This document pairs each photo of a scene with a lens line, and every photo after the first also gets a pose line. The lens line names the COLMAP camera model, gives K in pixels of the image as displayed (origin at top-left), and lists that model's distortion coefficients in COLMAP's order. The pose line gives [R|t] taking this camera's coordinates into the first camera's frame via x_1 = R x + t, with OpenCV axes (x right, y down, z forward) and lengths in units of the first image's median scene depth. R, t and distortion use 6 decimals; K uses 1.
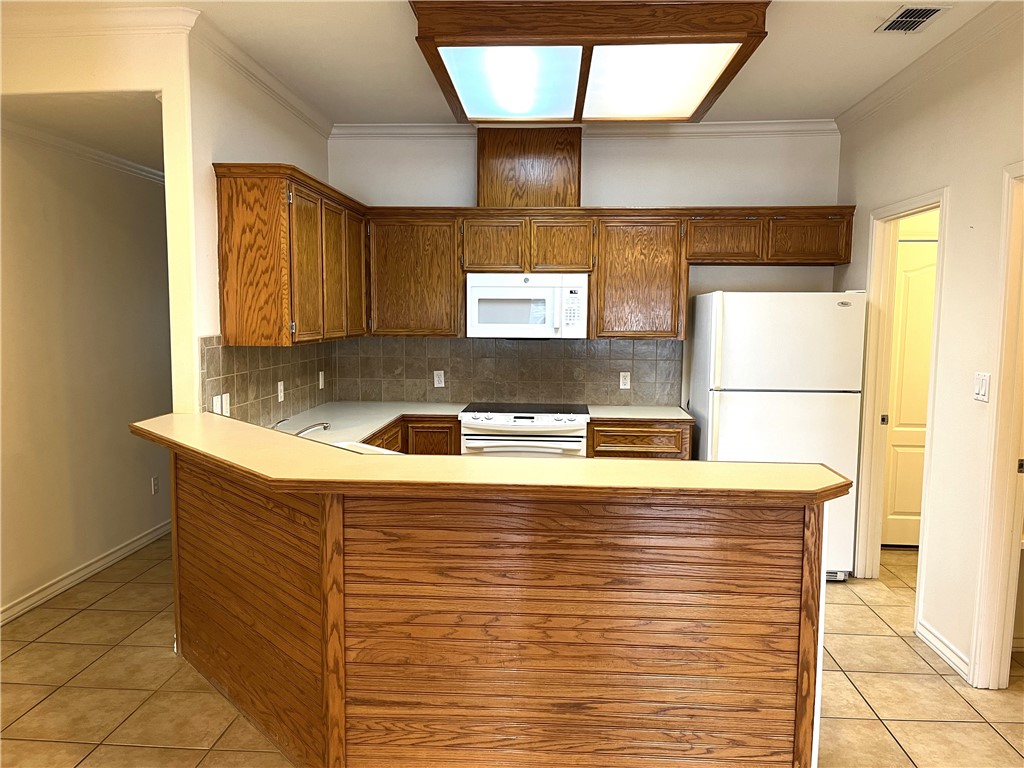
lens RADIAL K [[768.7, 0, 509.6], [0, 768.7, 388.0], [0, 0, 1]] dist [0.011909, 0.001110]
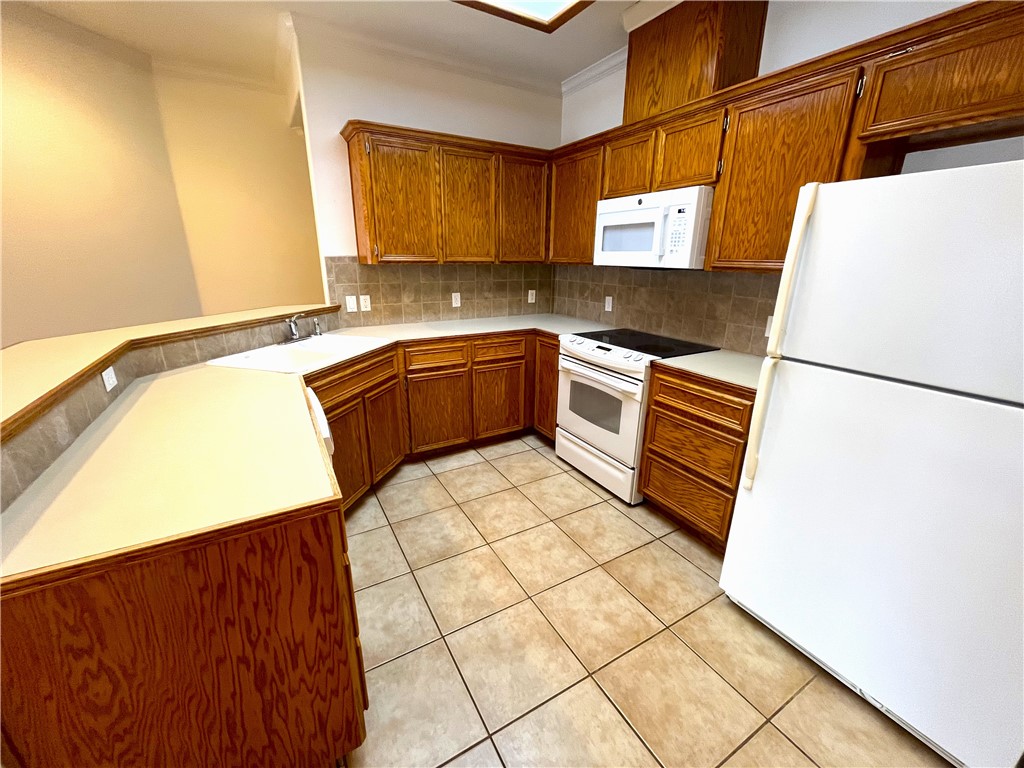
lens RADIAL K [[418.7, 0, 512.7], [0, 418.7, 379.4], [0, 0, 1]] dist [-0.000820, 0.000042]
pose [[0.558410, 0.233966, -0.795888, 0.381876], [-0.086462, 0.970594, 0.224661, -0.033002], [0.825047, -0.056639, 0.562218, 0.574915]]
